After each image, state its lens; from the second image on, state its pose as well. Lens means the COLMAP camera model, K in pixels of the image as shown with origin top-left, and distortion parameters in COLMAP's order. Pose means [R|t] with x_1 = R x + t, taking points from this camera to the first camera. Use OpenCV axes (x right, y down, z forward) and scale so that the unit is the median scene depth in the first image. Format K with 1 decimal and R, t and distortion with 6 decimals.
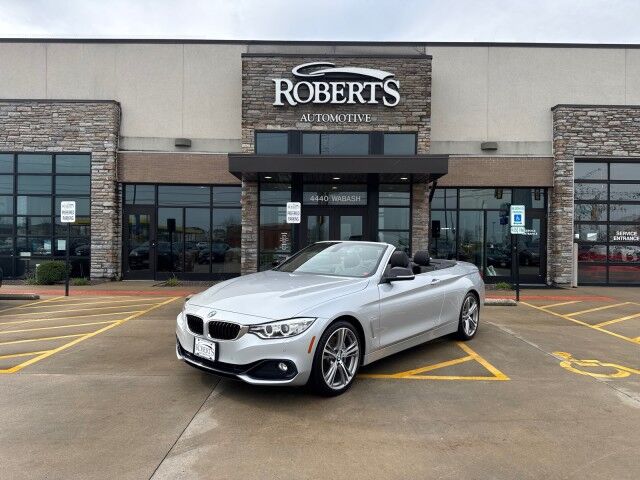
lens RADIAL K [[448.8, 0, 320.3], [0, 448.8, 247.1], [0, 0, 1]] dist [0.034481, -0.045611]
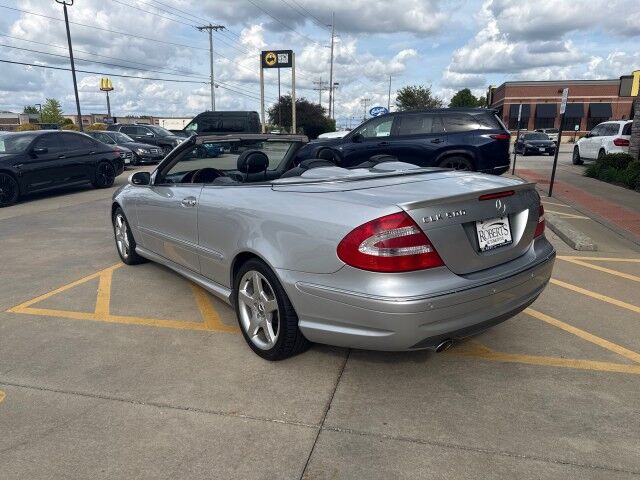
lens RADIAL K [[448.8, 0, 314.0], [0, 448.8, 247.2], [0, 0, 1]] dist [0.034481, -0.045611]
pose [[-0.248294, 0.226635, -0.941800, 0.363701], [-0.011167, 0.971511, 0.236729, -0.004199], [0.968620, 0.069295, -0.238690, 0.614711]]
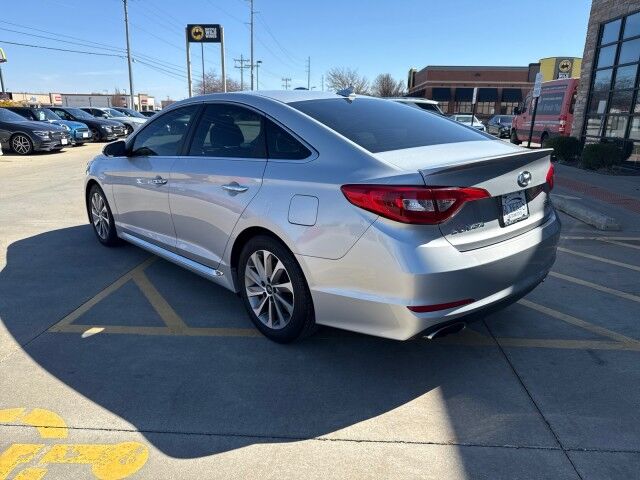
lens RADIAL K [[452.1, 0, 315.1], [0, 452.1, 247.1], [0, 0, 1]] dist [0.008738, -0.015287]
pose [[-0.075525, 0.268690, -0.960261, 0.350807], [-0.022641, 0.962301, 0.271041, -0.001152], [0.996887, 0.042211, -0.066594, 0.508384]]
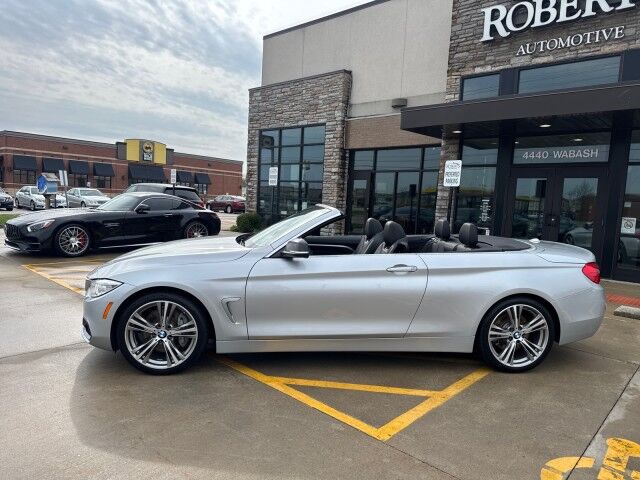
lens RADIAL K [[448.8, 0, 318.0], [0, 448.8, 249.2], [0, 0, 1]] dist [0.034481, -0.045611]
pose [[0.729801, 0.098459, -0.676533, 0.264399], [-0.048560, 0.994541, 0.092357, -0.003194], [0.681933, -0.034550, 0.730598, 0.183955]]
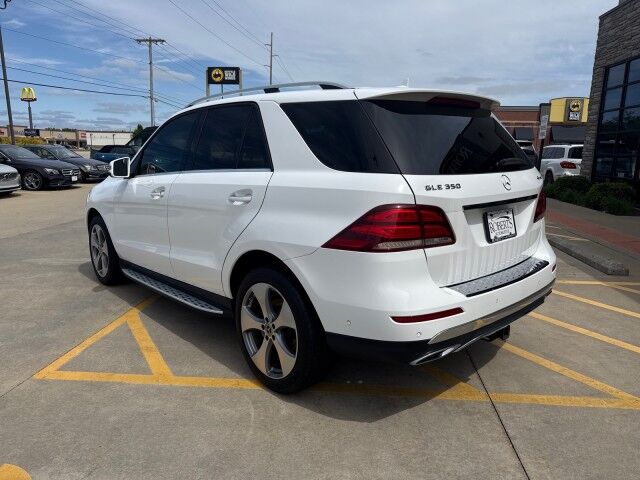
lens RADIAL K [[448.8, 0, 319.9], [0, 448.8, 243.4], [0, 0, 1]] dist [0.034481, -0.045611]
pose [[-0.099988, 0.187328, -0.977195, 0.346115], [-0.026076, 0.981286, 0.190780, -0.007811], [0.994647, 0.044557, -0.093232, 0.521134]]
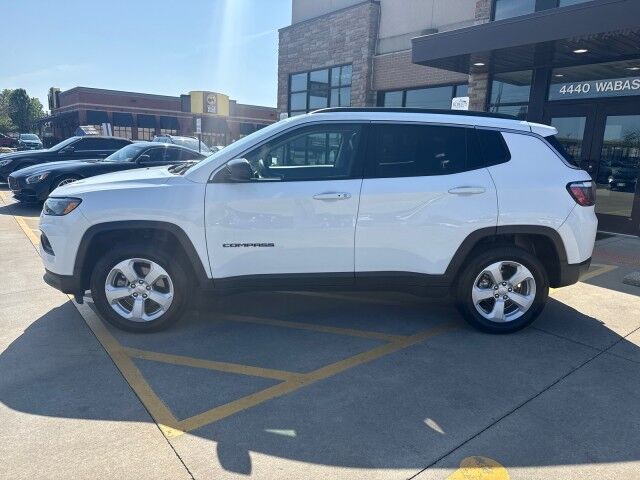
lens RADIAL K [[448.8, 0, 323.1], [0, 448.8, 249.6], [0, 0, 1]] dist [0.034481, -0.045611]
pose [[0.622351, 0.181819, -0.761328, 0.307201], [-0.036414, 0.978320, 0.203873, -0.002998], [0.781891, -0.099158, 0.615479, 0.305228]]
